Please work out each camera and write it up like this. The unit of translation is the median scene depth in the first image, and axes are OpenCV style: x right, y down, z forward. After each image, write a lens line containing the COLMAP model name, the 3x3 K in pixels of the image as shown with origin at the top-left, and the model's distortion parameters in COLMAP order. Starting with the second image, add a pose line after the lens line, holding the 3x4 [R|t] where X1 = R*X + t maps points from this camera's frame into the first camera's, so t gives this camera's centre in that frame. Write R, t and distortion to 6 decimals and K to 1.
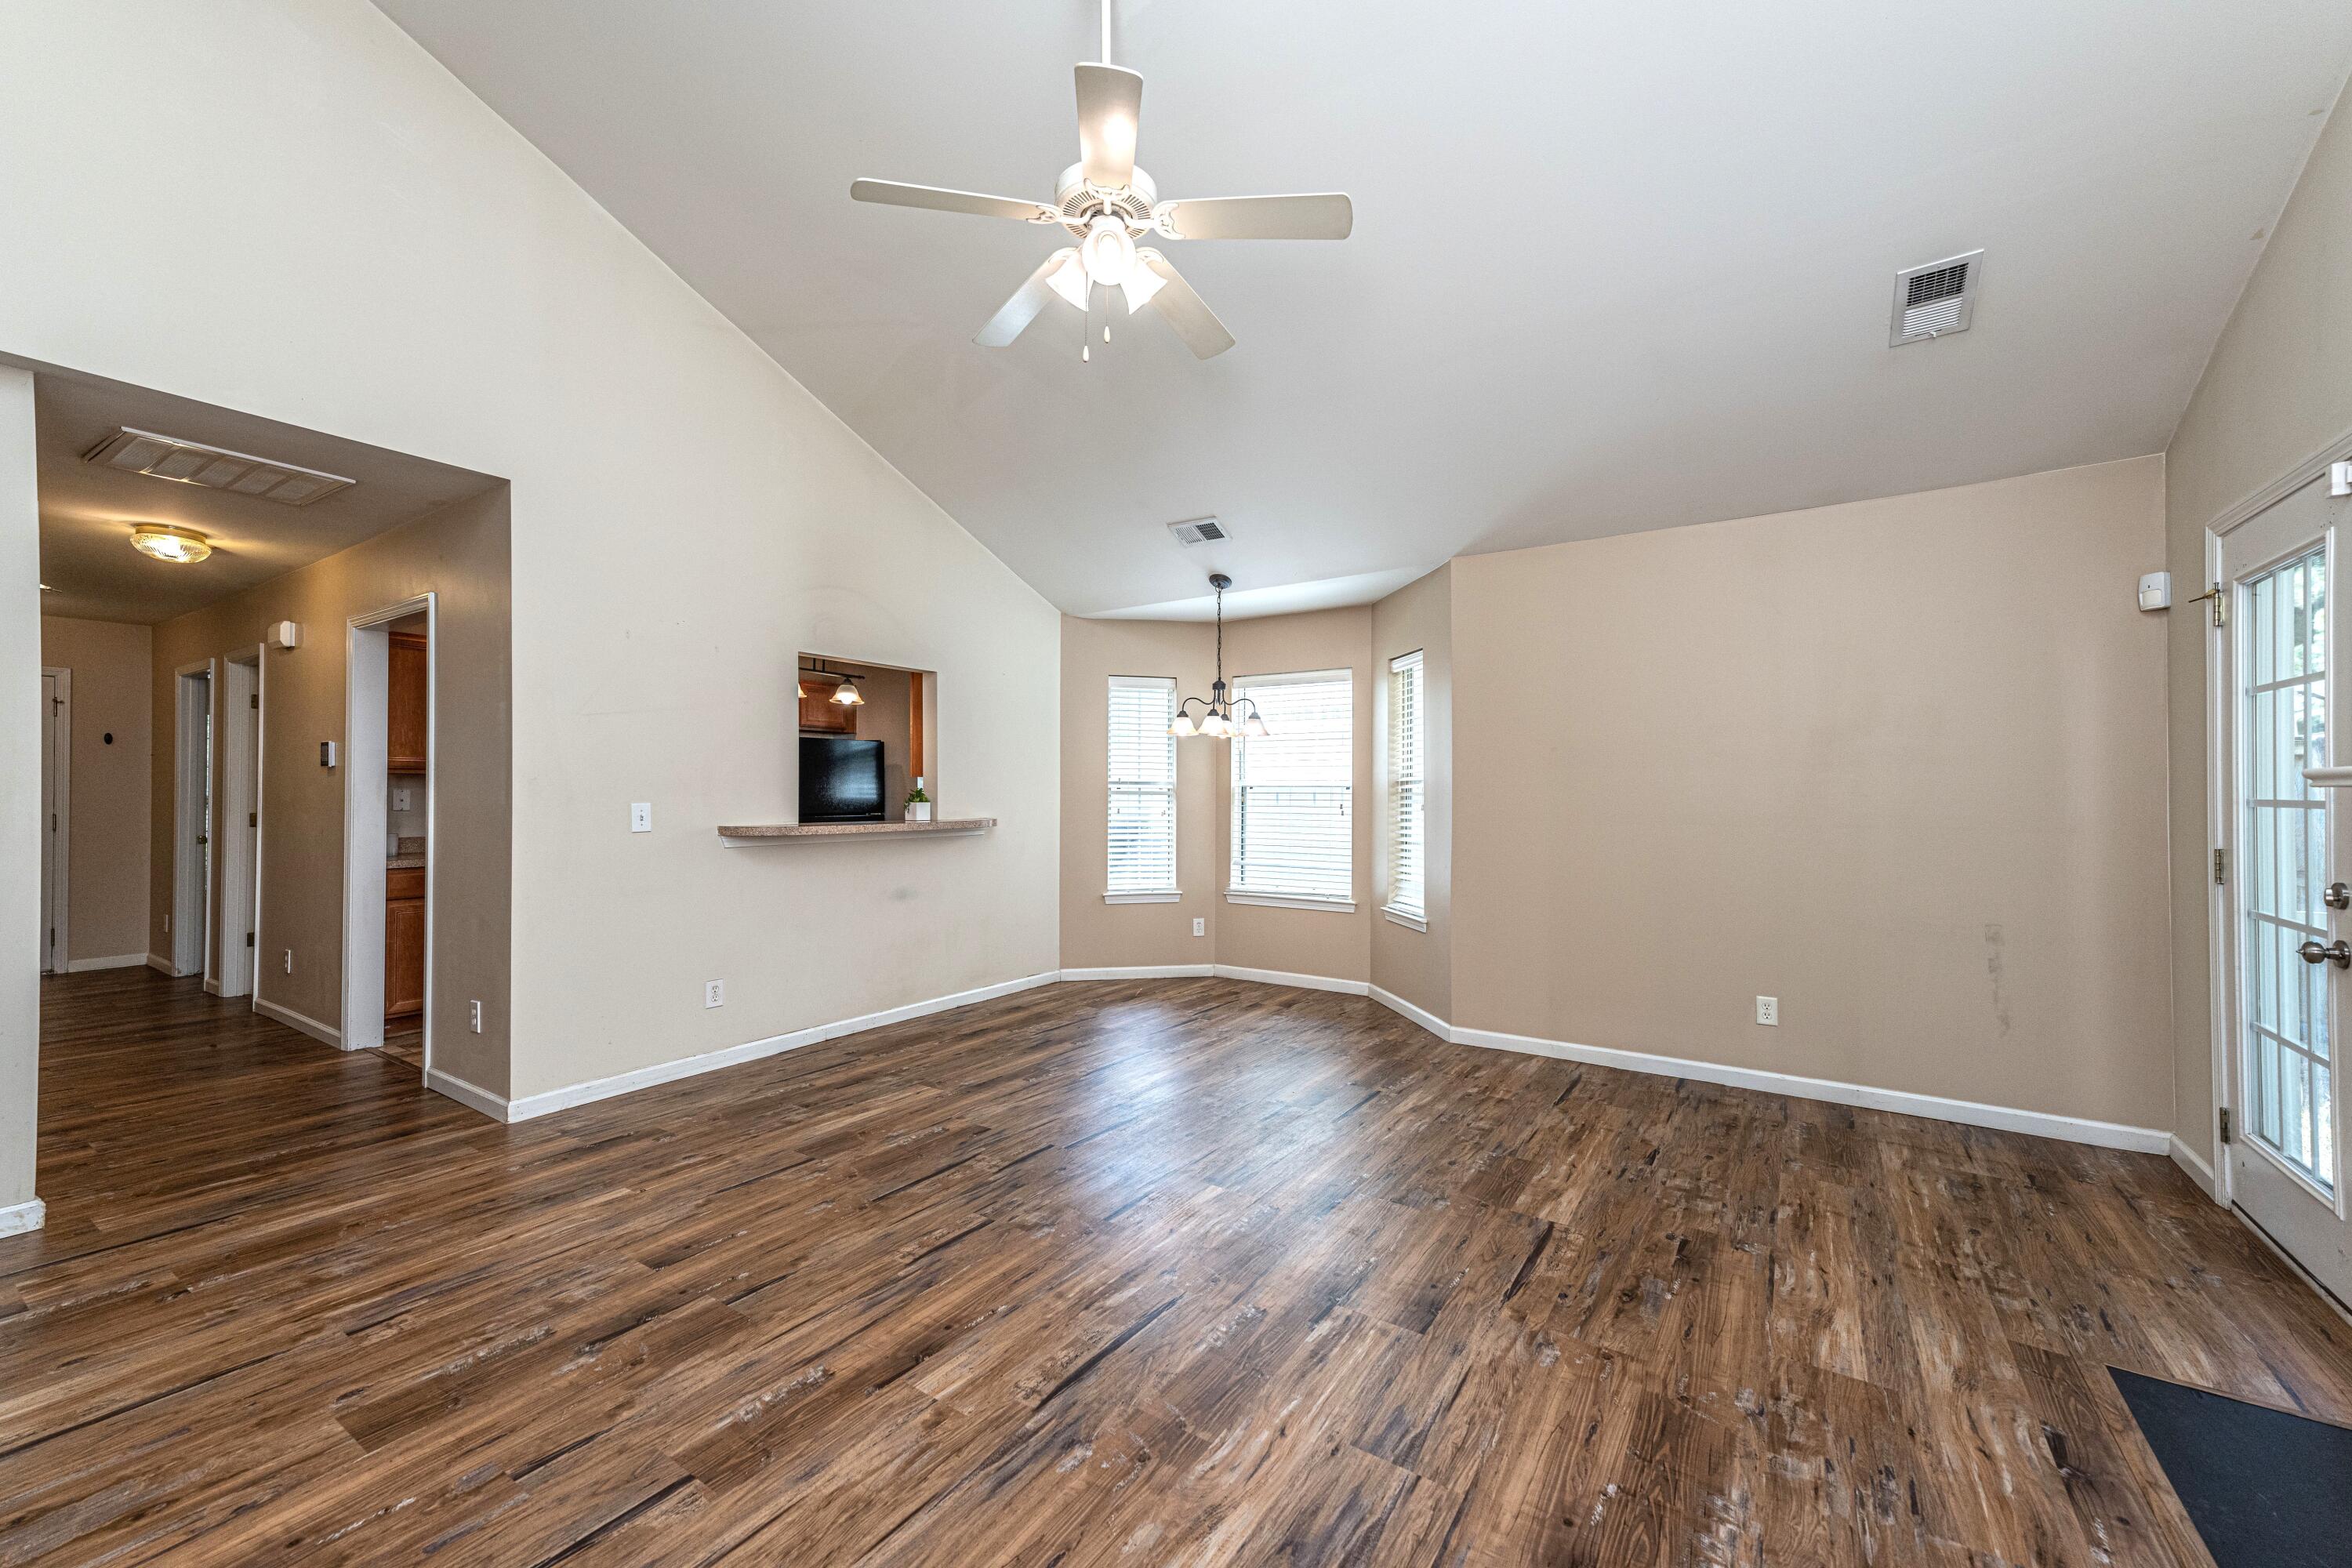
lens RADIAL K [[945.2, 0, 1084.0], [0, 945.2, 791.3], [0, 0, 1]] dist [0.030574, -0.000776]
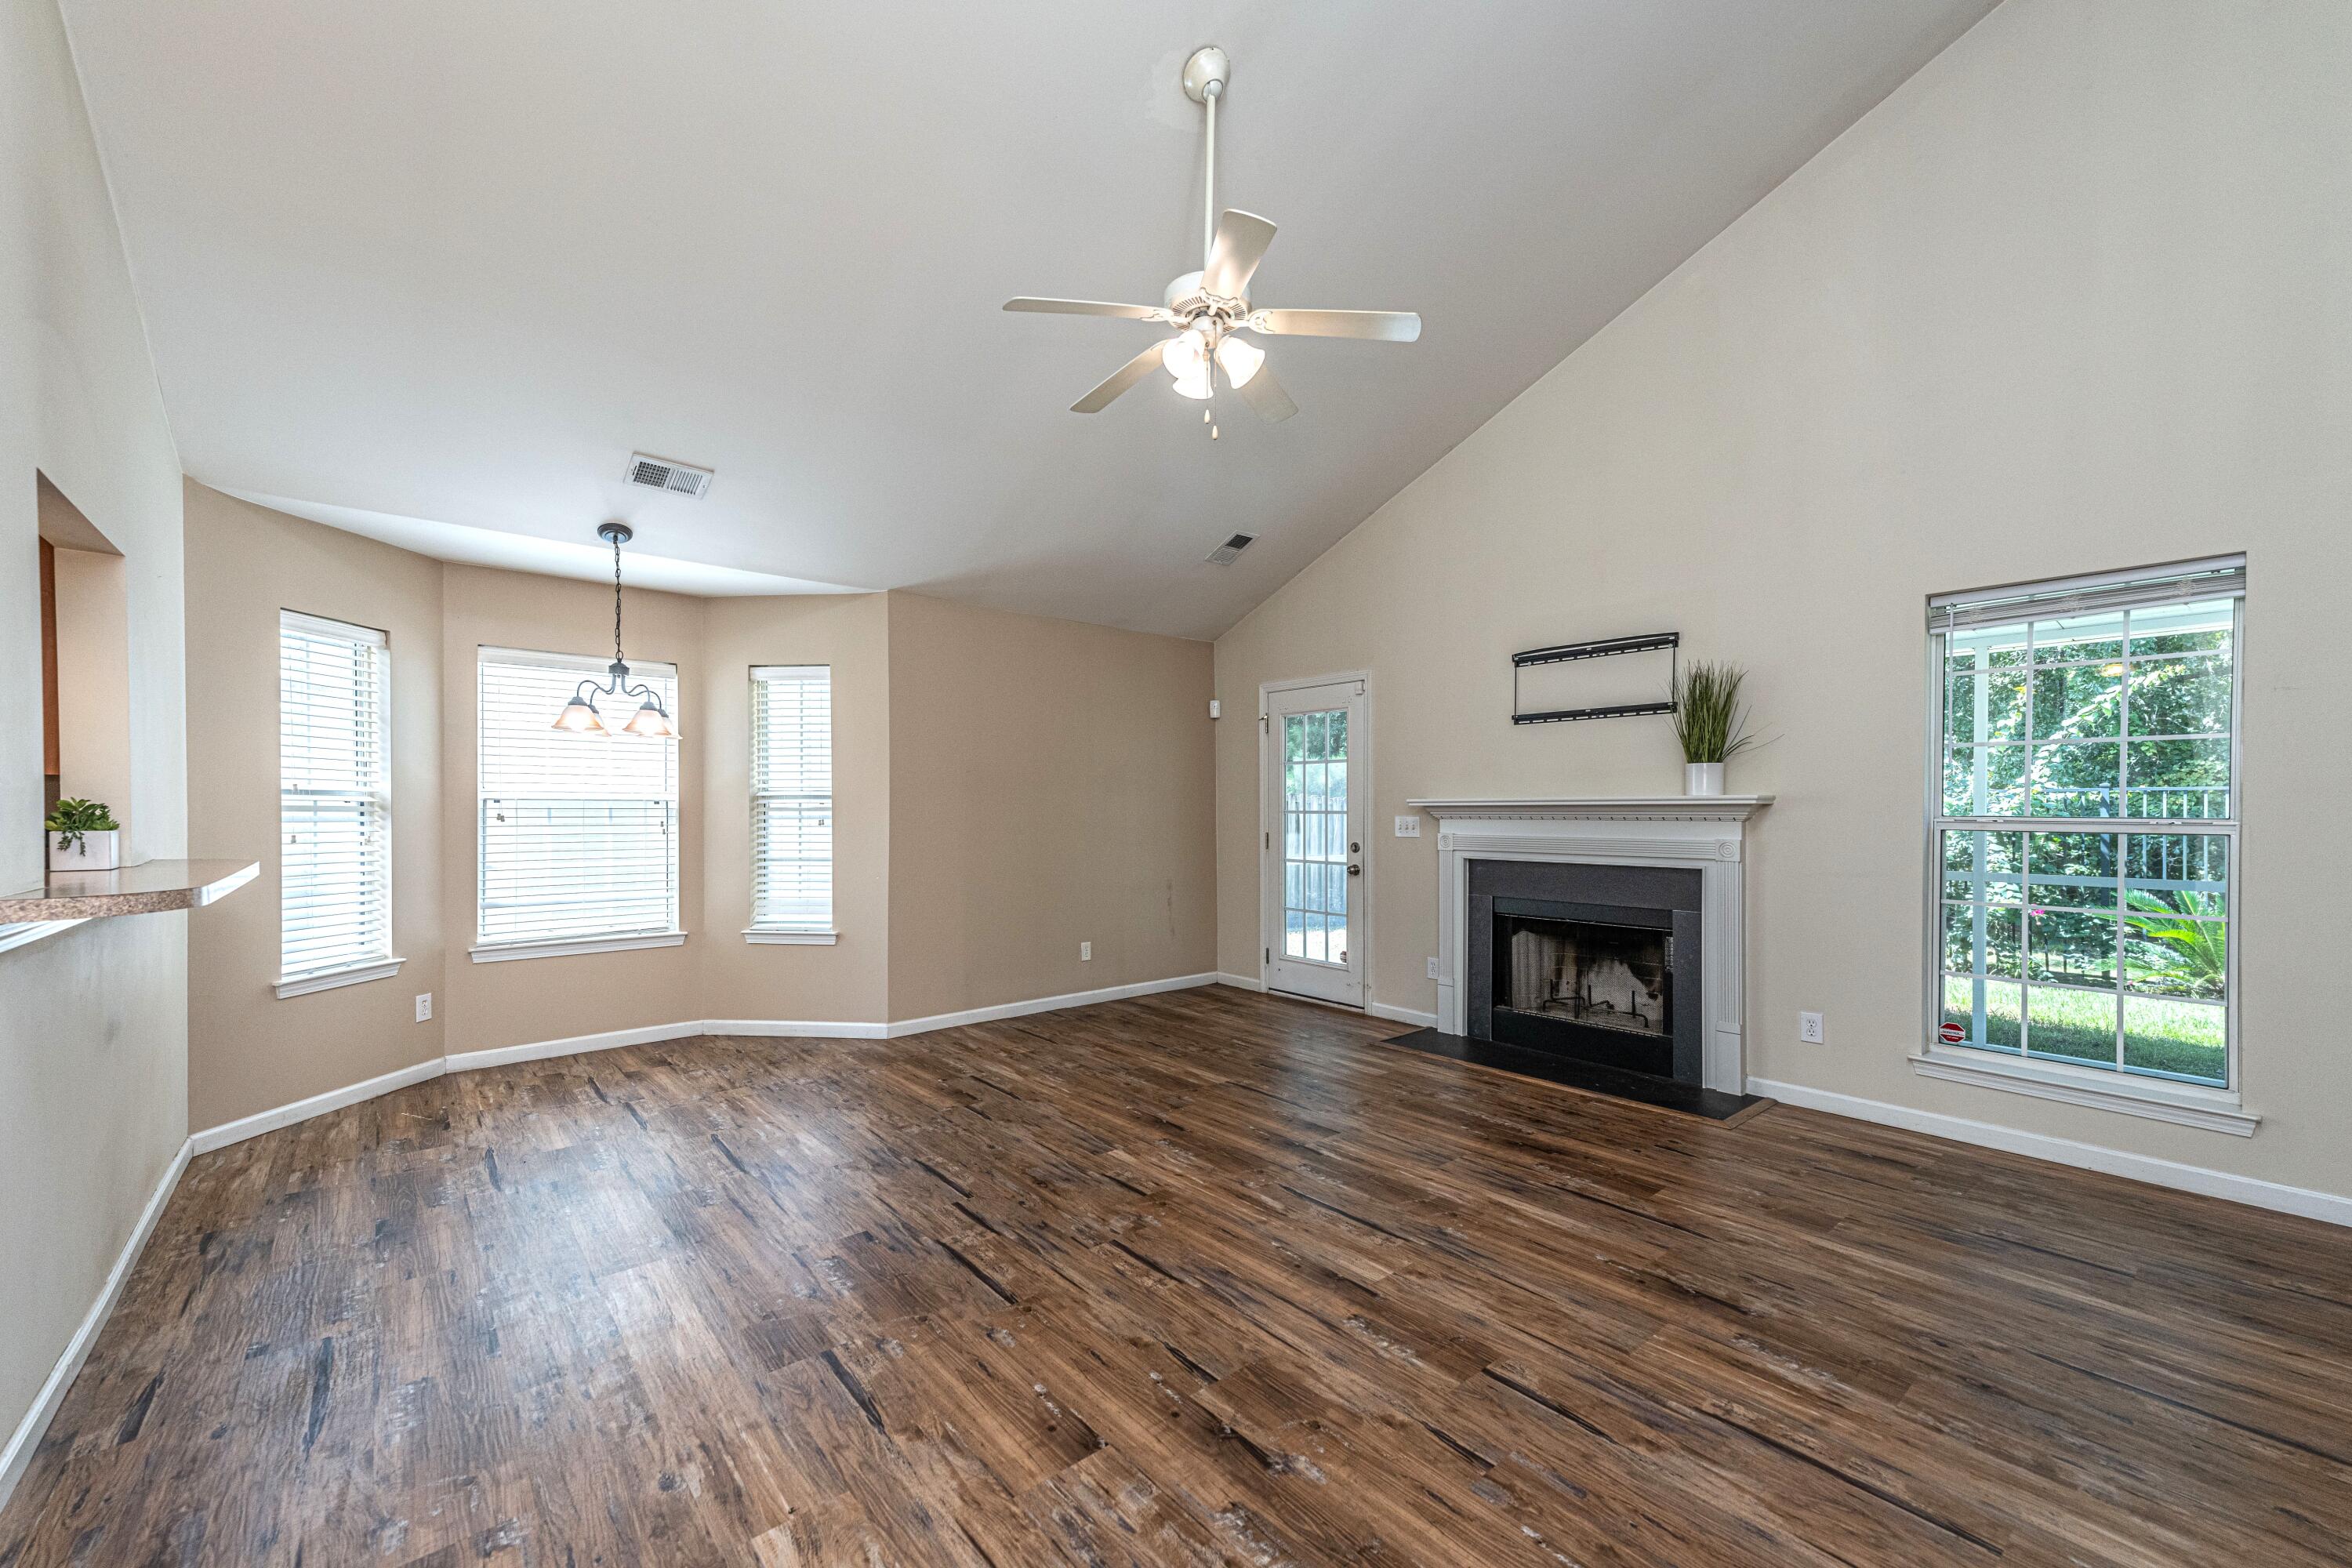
lens RADIAL K [[945.2, 0, 1256.4], [0, 945.2, 827.4], [0, 0, 1]] dist [0.030574, -0.000776]
pose [[0.194181, -0.022937, 0.980698, -0.889624], [-0.001057, 0.999721, 0.023592, -0.003864], [-0.980965, -0.005618, 0.194102, 0.570544]]
